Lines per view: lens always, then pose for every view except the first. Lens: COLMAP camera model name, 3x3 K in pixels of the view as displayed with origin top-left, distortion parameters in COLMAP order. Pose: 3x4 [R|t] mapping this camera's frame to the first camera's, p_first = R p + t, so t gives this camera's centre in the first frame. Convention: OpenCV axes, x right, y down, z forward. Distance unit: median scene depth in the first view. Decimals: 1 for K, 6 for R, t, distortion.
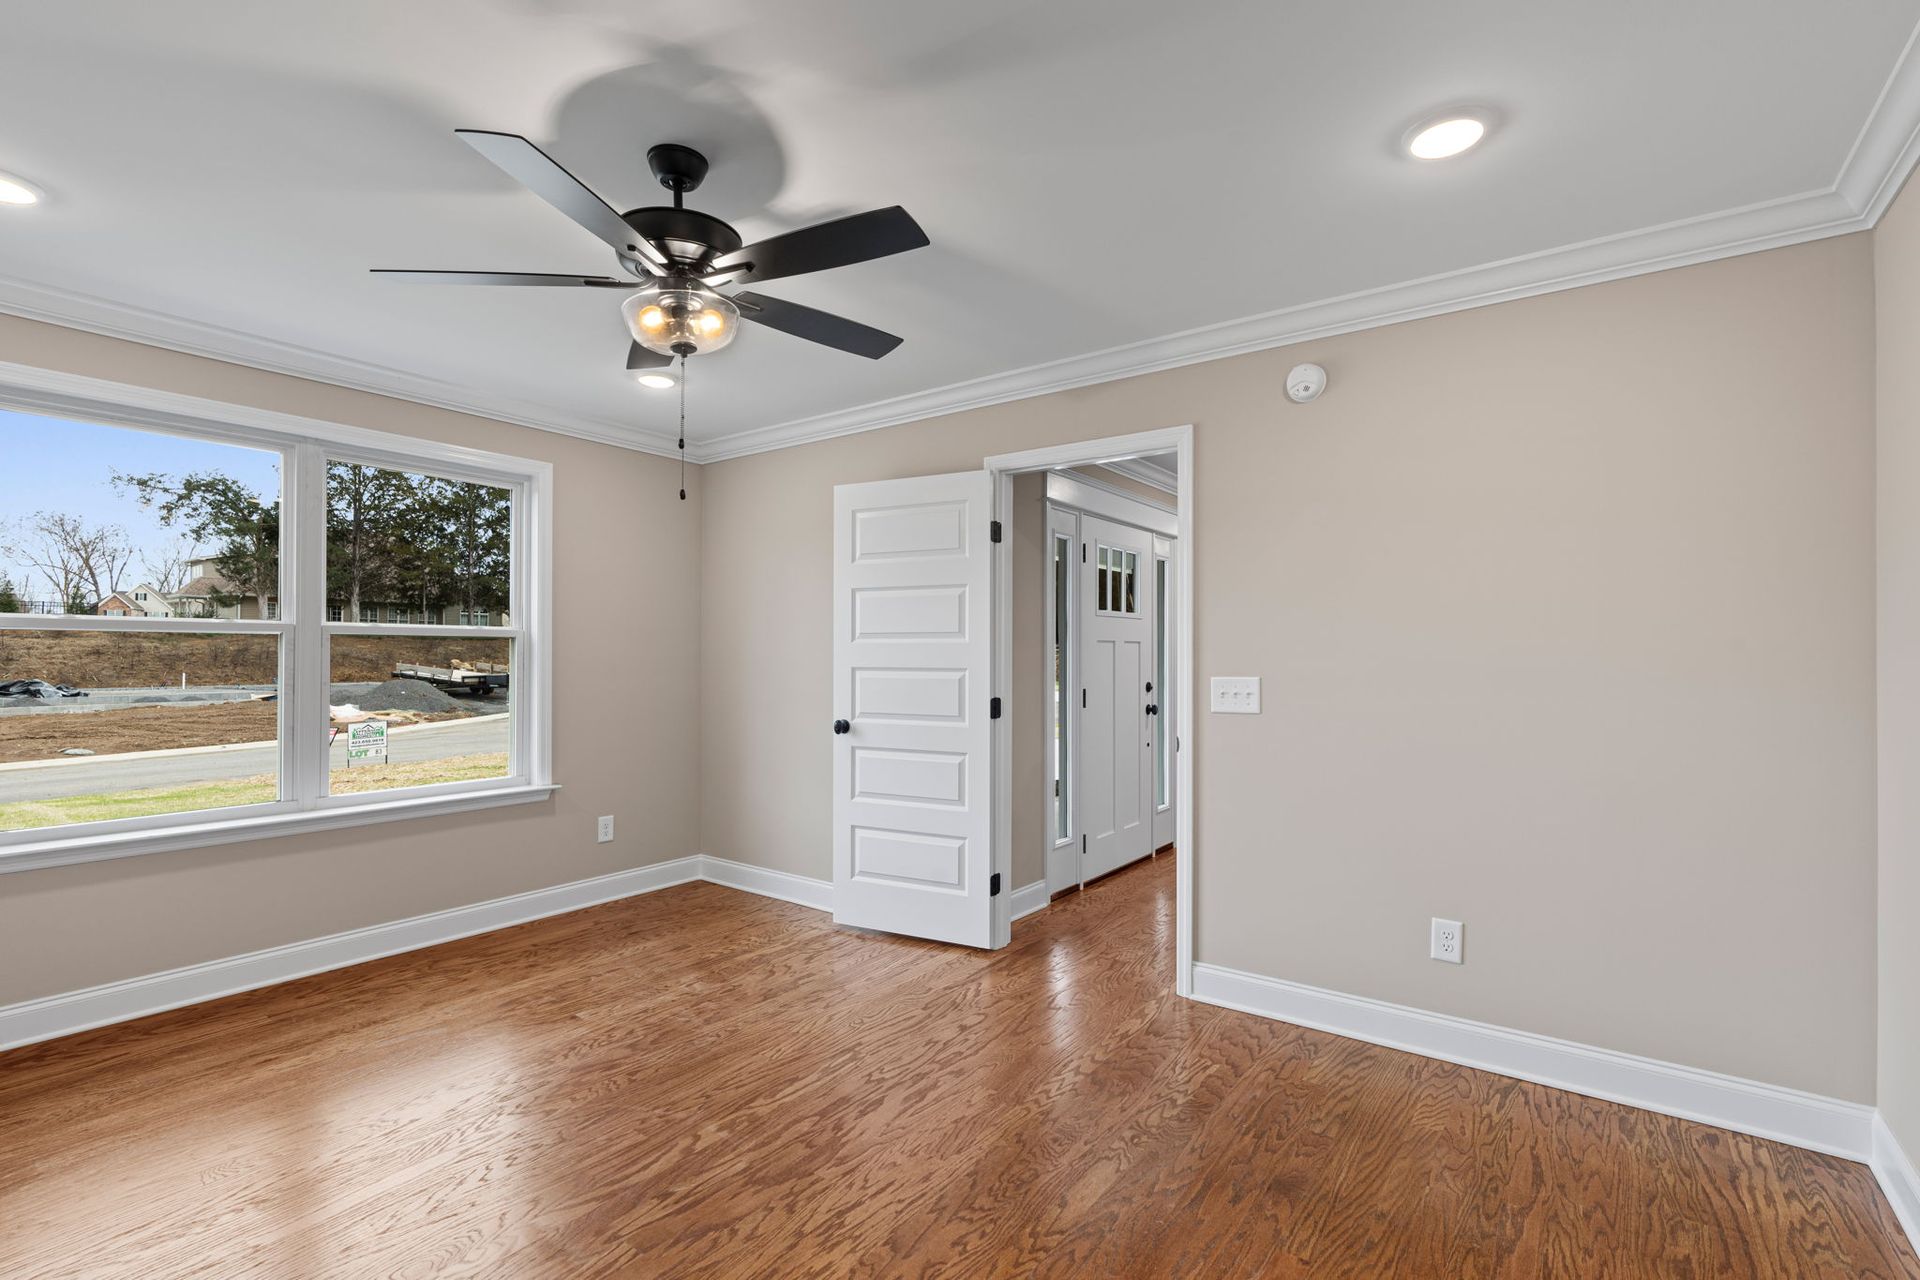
lens RADIAL K [[876.4, 0, 961.5], [0, 876.4, 645.0], [0, 0, 1]] dist [-0.003303, 0.001959]
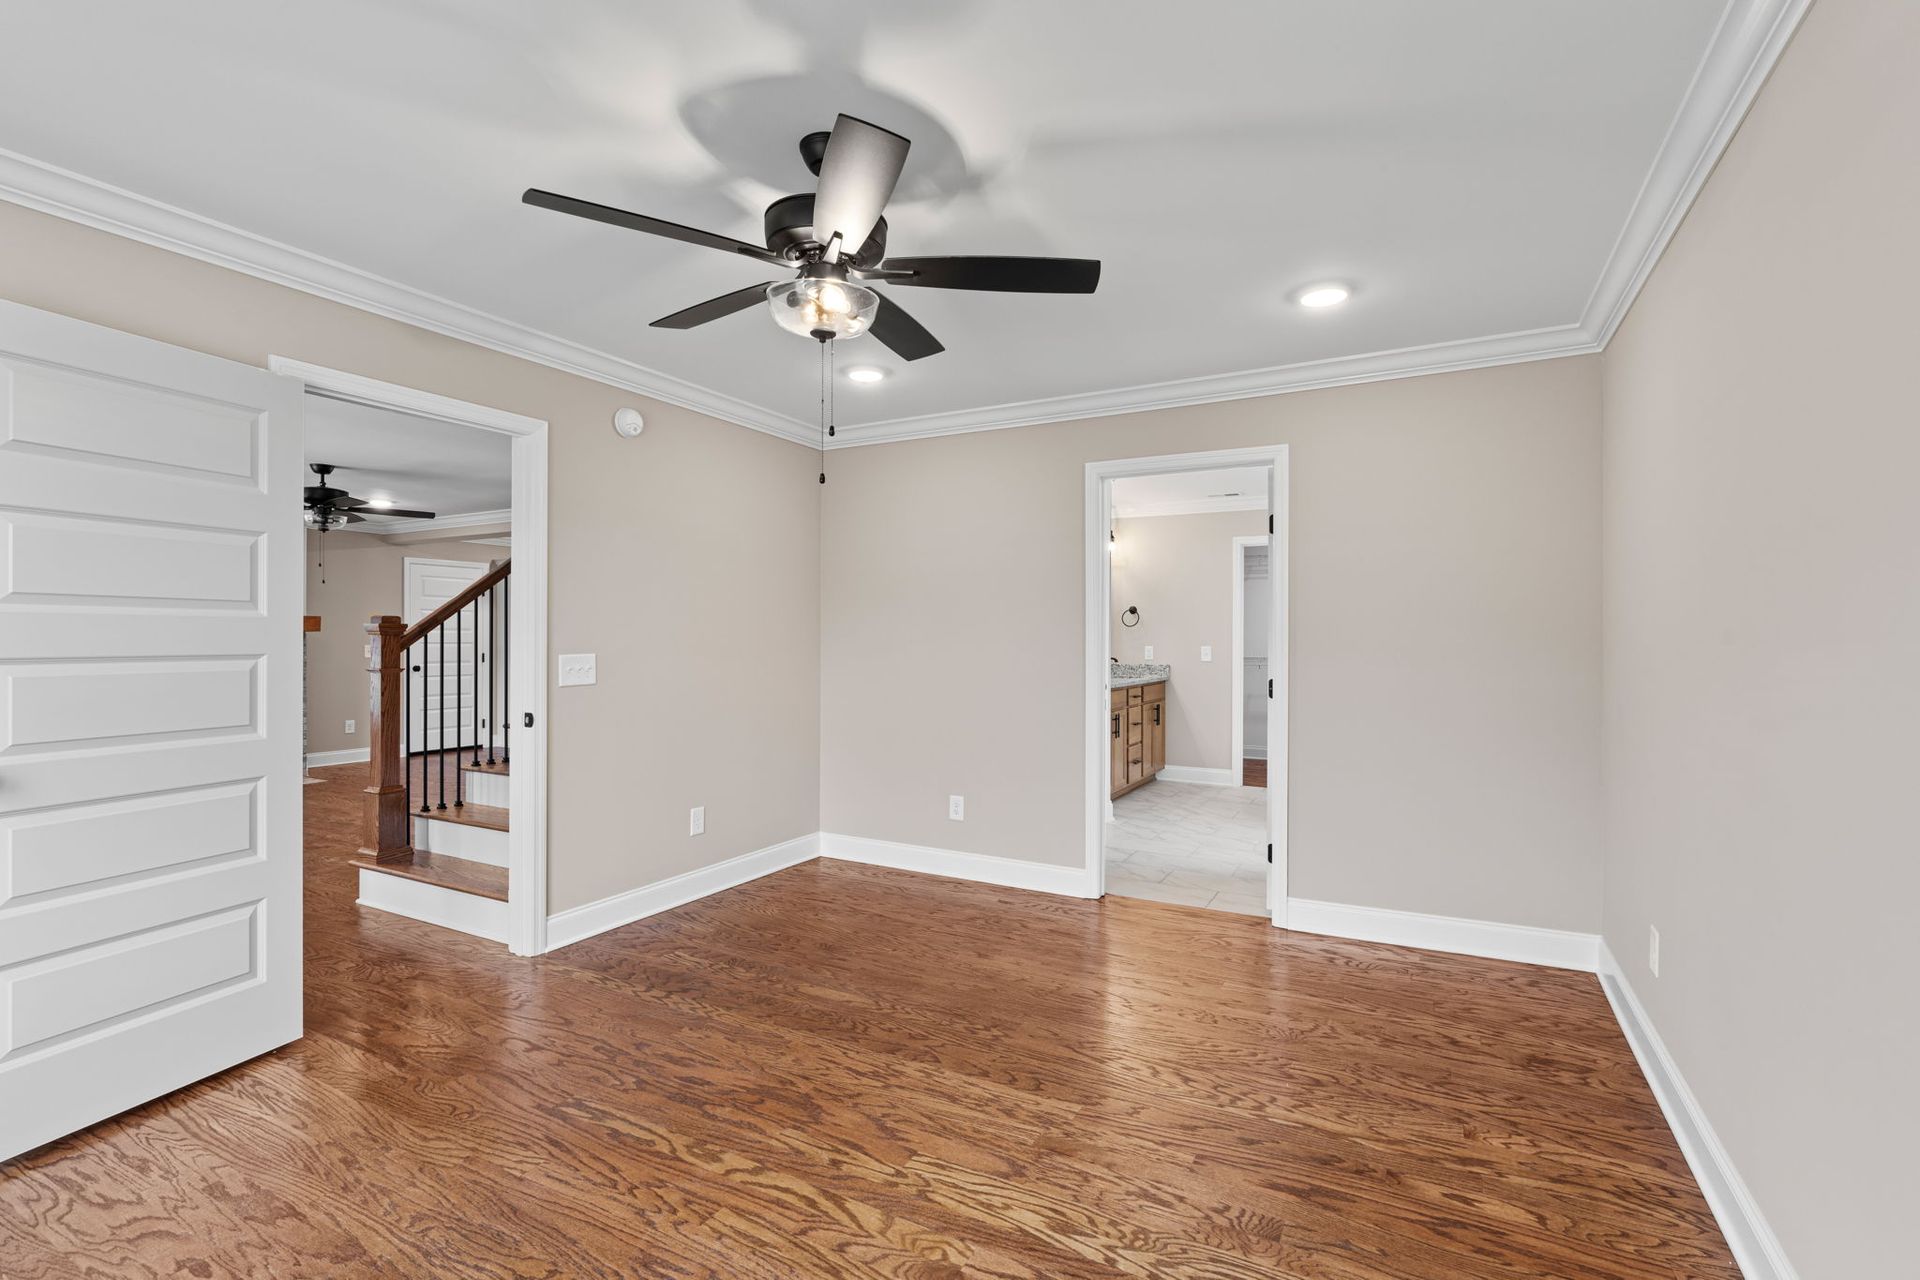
lens RADIAL K [[876.4, 0, 966.4], [0, 876.4, 634.9], [0, 0, 1]] dist [-0.003303, 0.001959]
pose [[-0.140886, -0.000713, 0.990026, -1.193486], [-0.015568, 0.999878, -0.001495, 0.005614], [-0.989903, -0.015623, -0.140880, 0.867435]]
